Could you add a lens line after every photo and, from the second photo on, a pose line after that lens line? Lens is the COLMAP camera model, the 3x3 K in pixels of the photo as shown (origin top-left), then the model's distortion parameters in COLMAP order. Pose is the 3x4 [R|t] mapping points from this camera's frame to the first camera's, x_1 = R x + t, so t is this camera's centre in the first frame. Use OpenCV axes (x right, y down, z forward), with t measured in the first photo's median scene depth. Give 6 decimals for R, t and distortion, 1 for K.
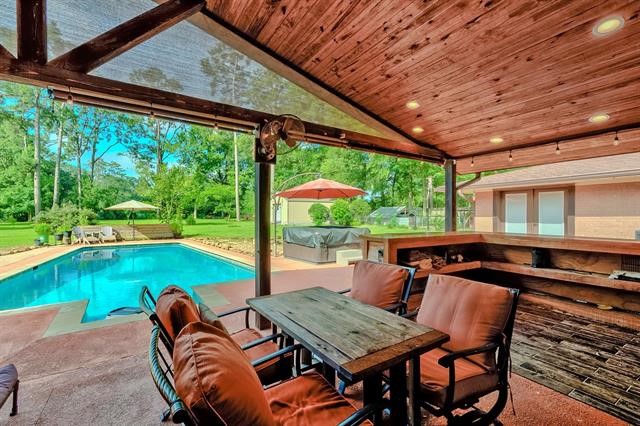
lens RADIAL K [[285.6, 0, 315.7], [0, 285.6, 213.3], [0, 0, 1]] dist [0.014057, 0.000310]
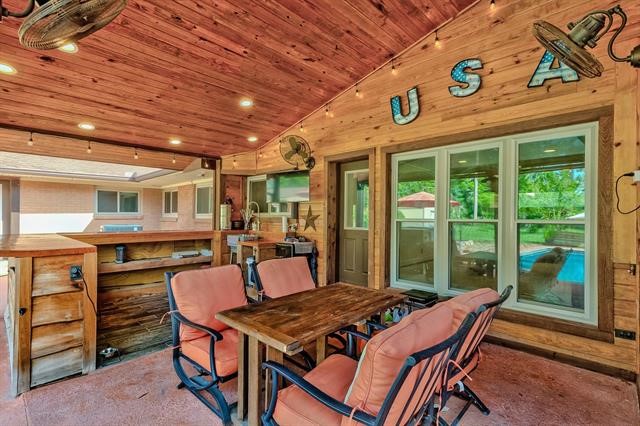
lens RADIAL K [[301.2, 0, 318.1], [0, 301.2, 215.0], [0, 0, 1]] dist [0.013372, 0.000208]
pose [[-0.232102, -0.002675, 0.972688, -0.469782], [-0.012549, 0.999921, -0.000245, 0.006406], [-0.972611, -0.012263, -0.232117, 0.570598]]
